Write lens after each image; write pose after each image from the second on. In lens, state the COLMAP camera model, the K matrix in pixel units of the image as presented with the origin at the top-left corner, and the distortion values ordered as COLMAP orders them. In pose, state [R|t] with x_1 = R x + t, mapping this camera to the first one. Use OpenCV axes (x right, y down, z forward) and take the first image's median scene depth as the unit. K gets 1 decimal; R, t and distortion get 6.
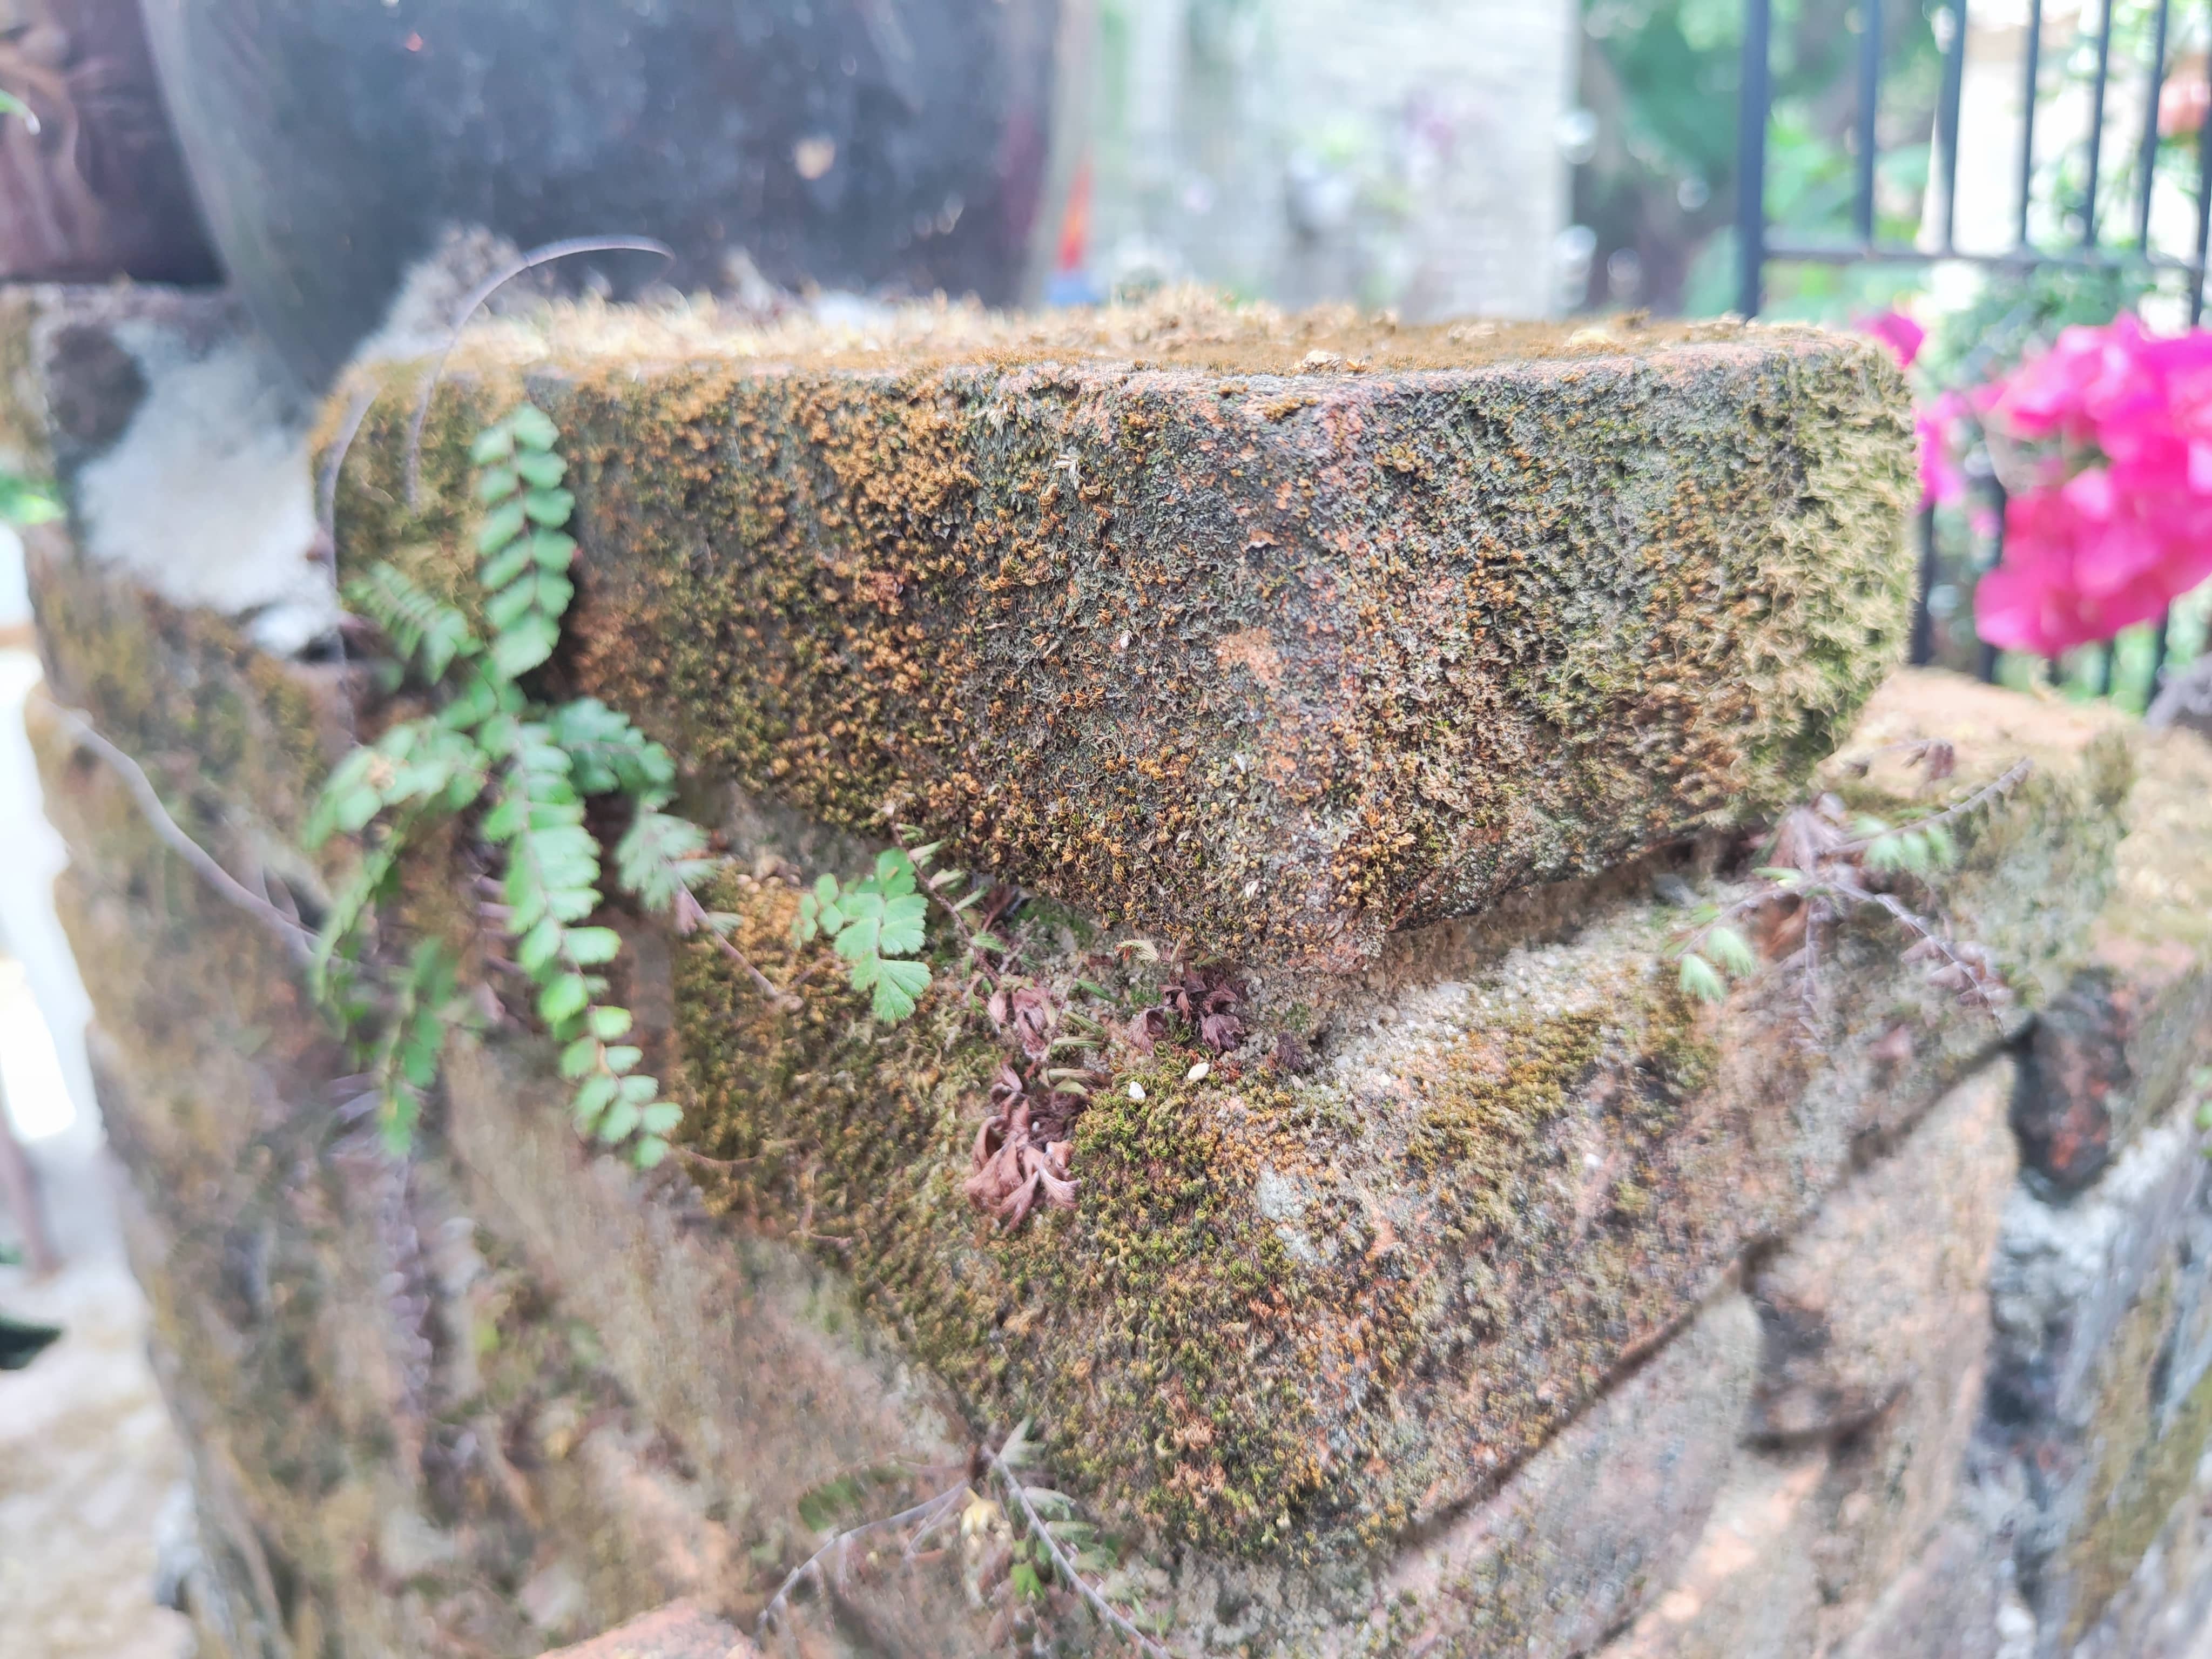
lens RADIAL K [[1551.9, 0, 1106.3], [0, 1551.9, 711.5], [0, 0, 1]] dist [0.003430, 0.000962]
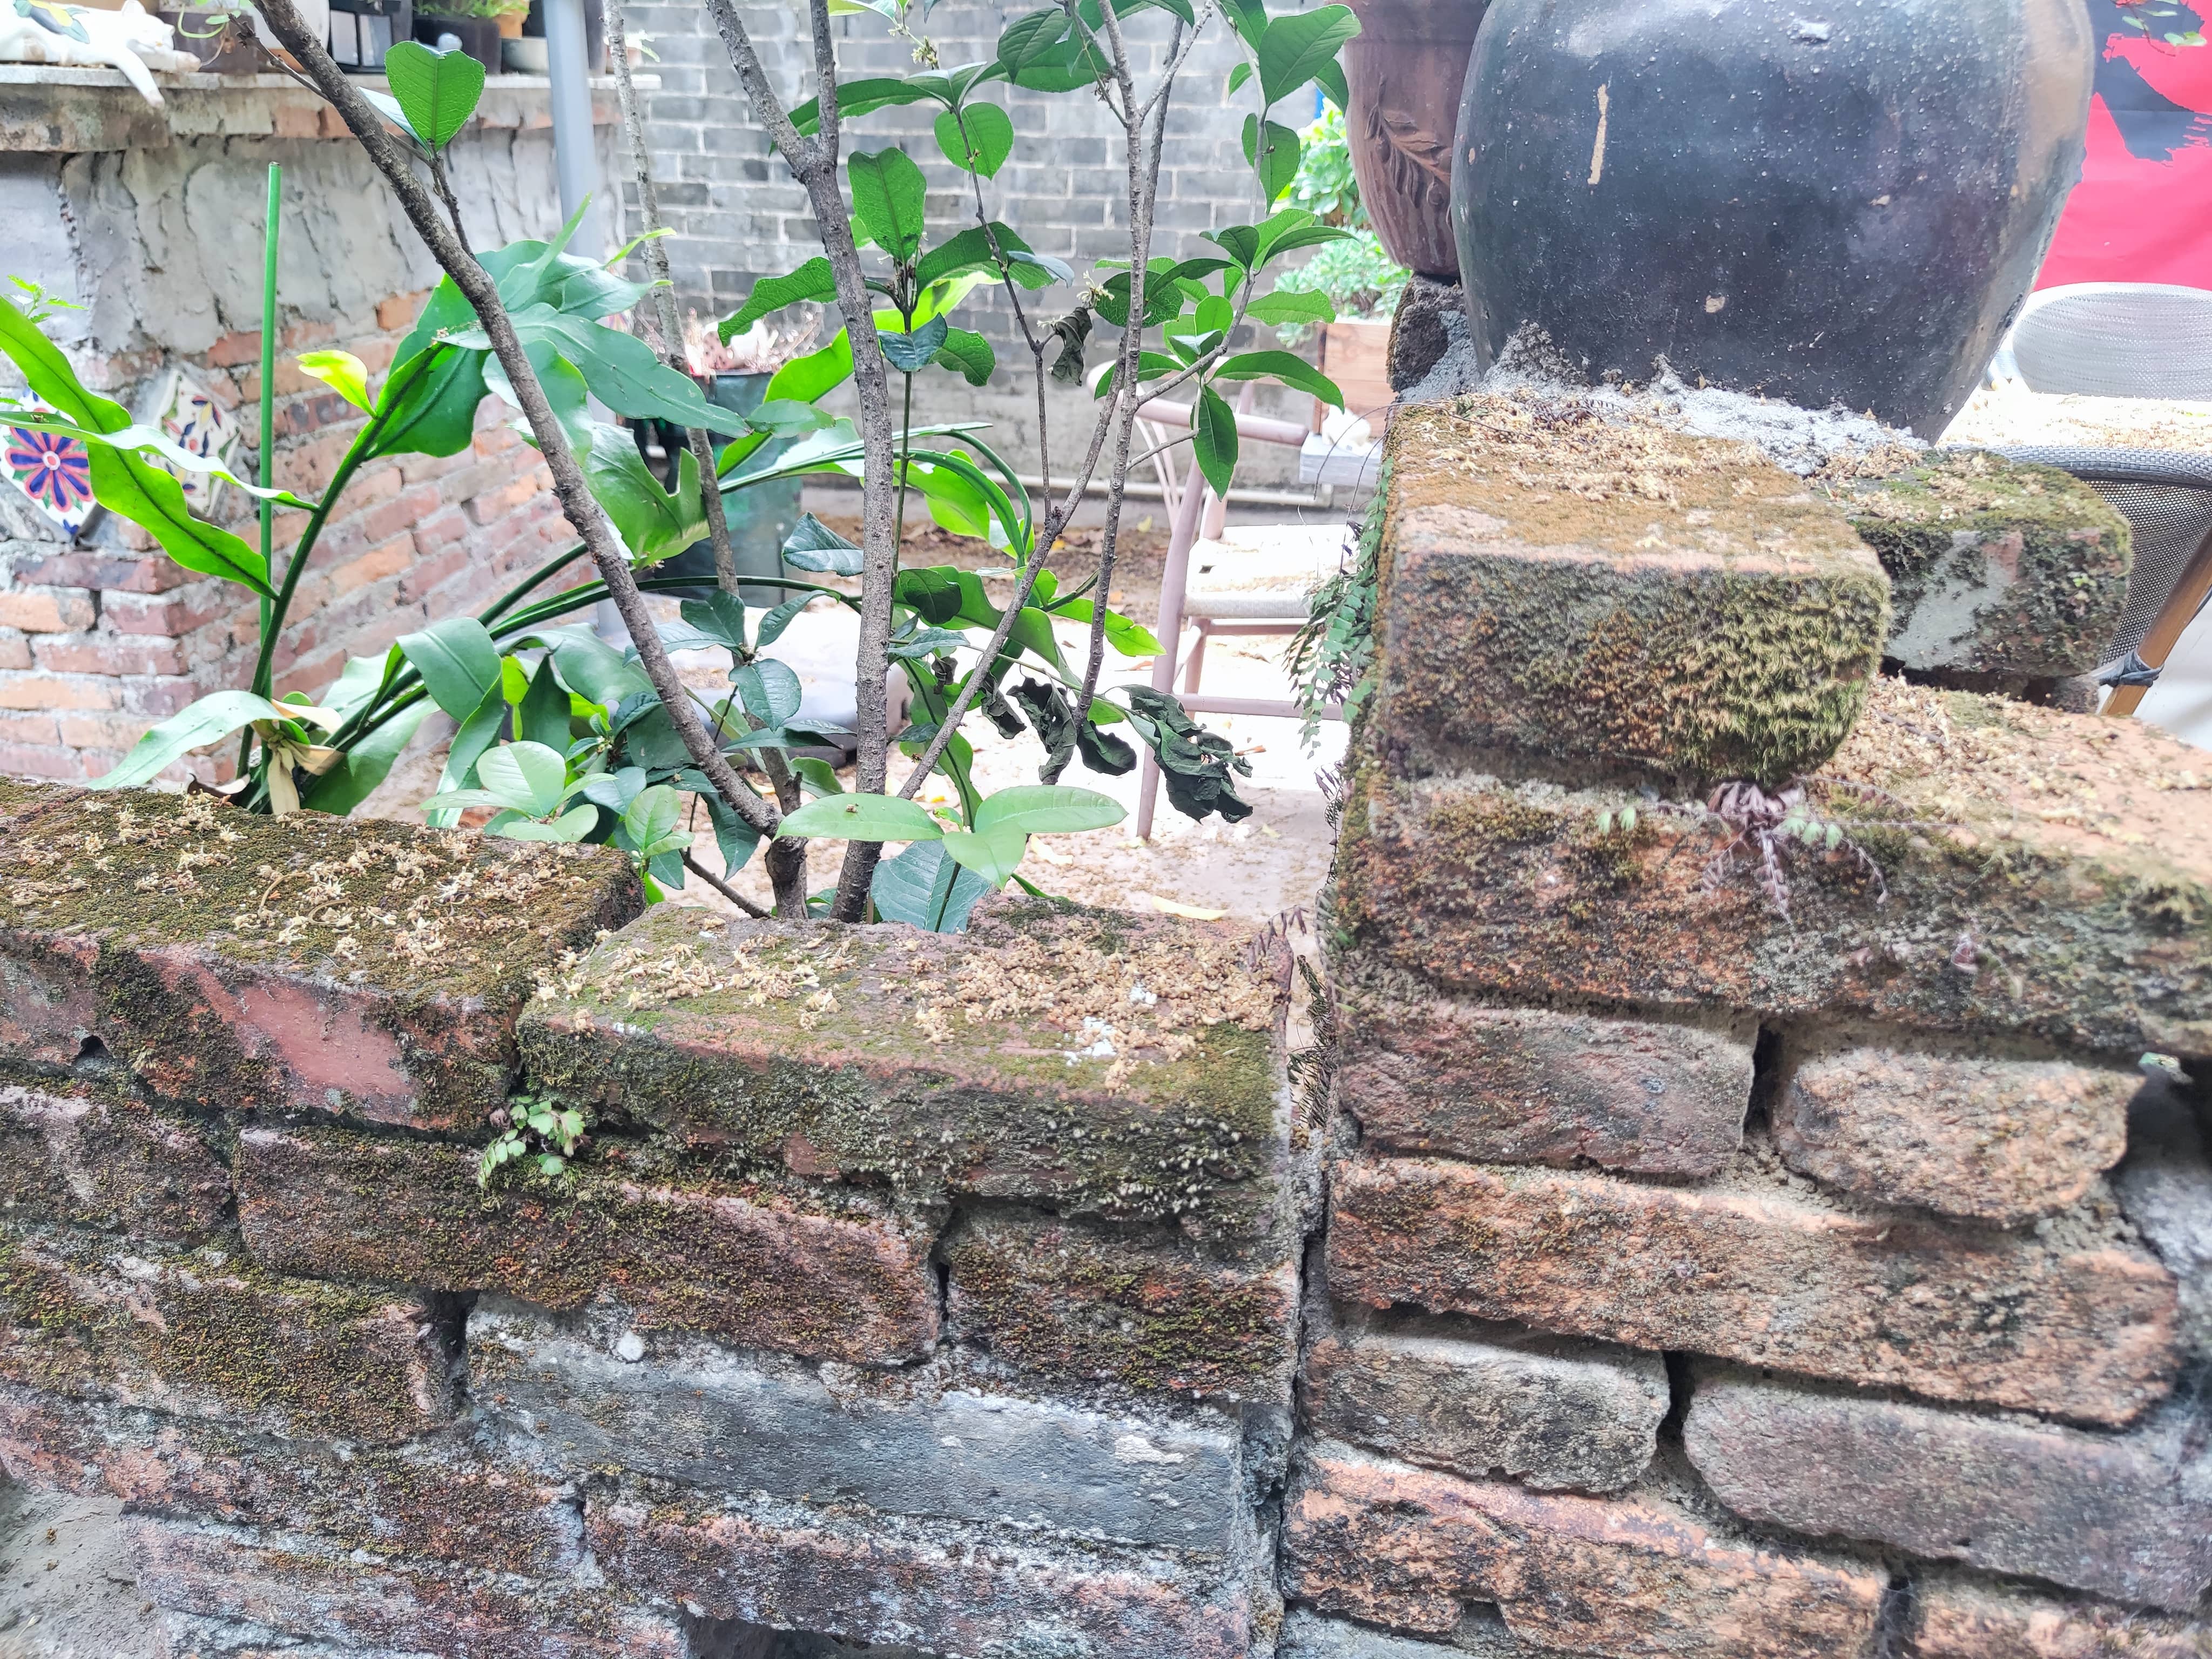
lens RADIAL K [[1533.8, 0, 1106.0], [0, 1533.8, 829.5], [0, 0, 1]] dist [0.004548, 0.000715]
pose [[0.611317, 0.352629, -0.708480, 1.622647], [-0.233129, 0.935757, 0.264593, -0.263209], [0.756269, 0.003416, 0.654252, -1.130918]]
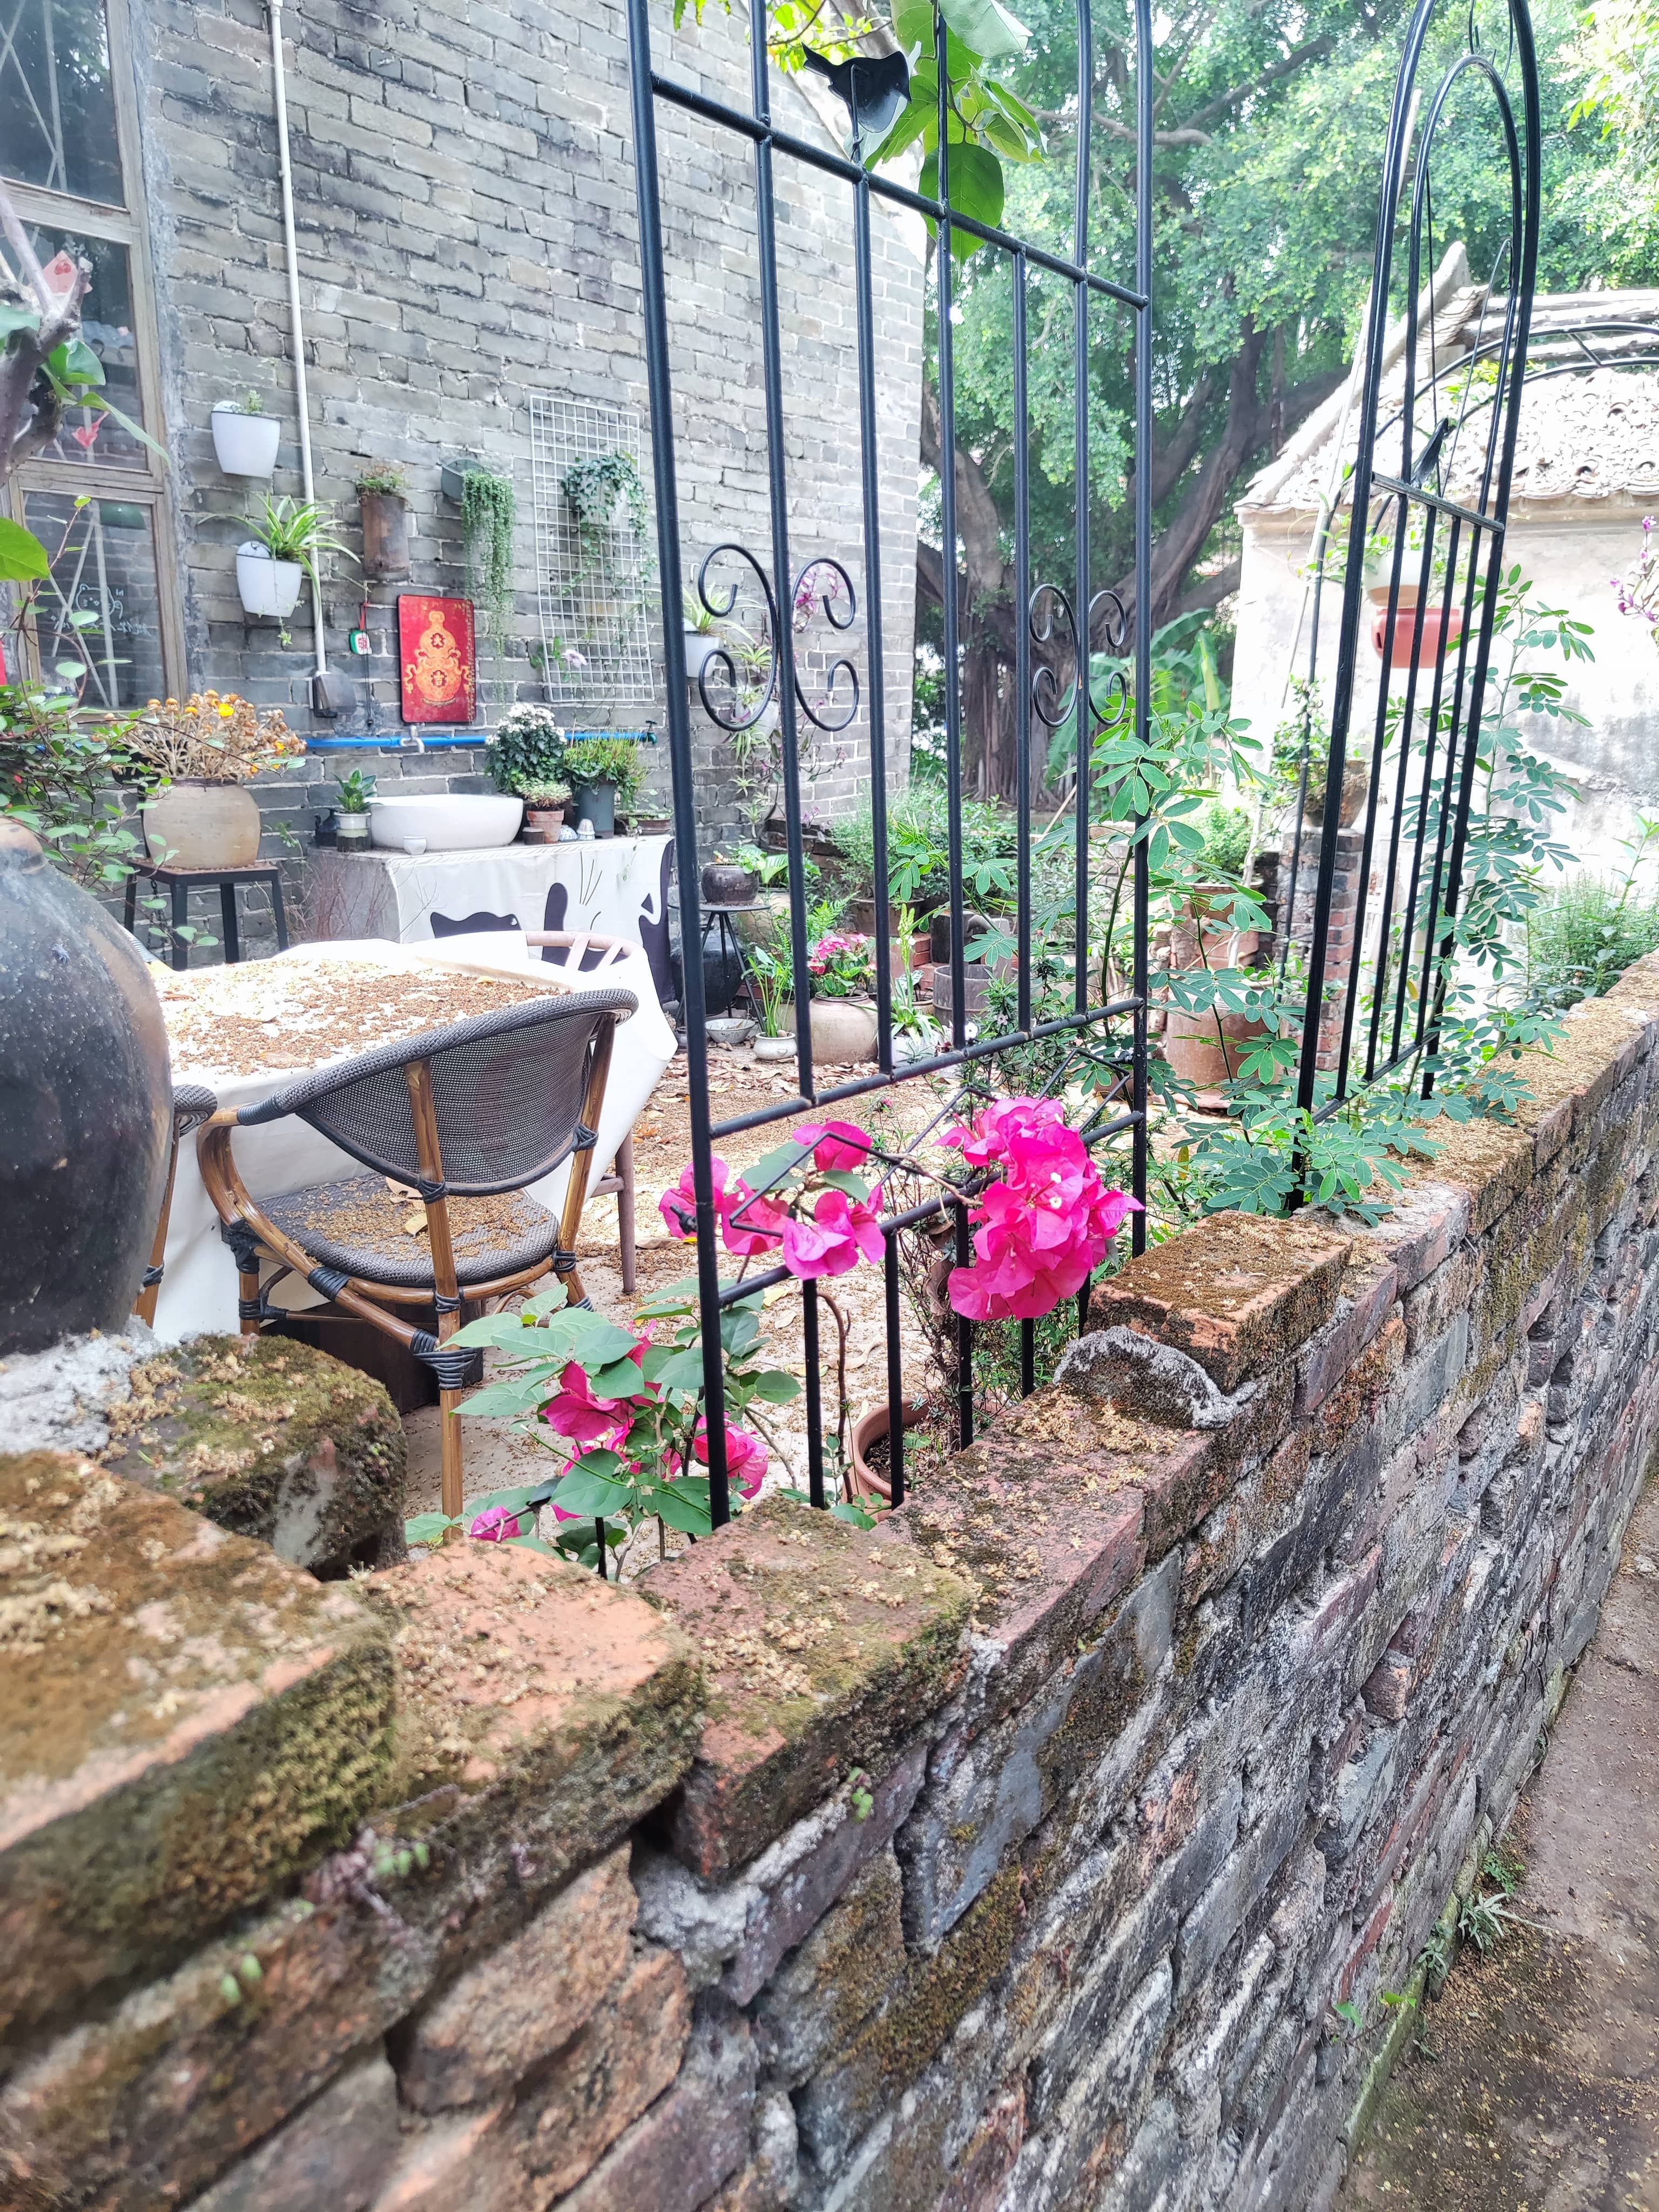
lens RADIAL K [[1533.8, 0, 829.5], [0, 1533.8, 1106.0], [0, 0, 1]] dist [0.004548, 0.000715]
pose [[0.974717, -0.018131, 0.222708, 0.767882], [0.019549, 0.999800, -0.004164, -1.072727], [-0.222588, 0.008413, 0.974876, -1.340569]]
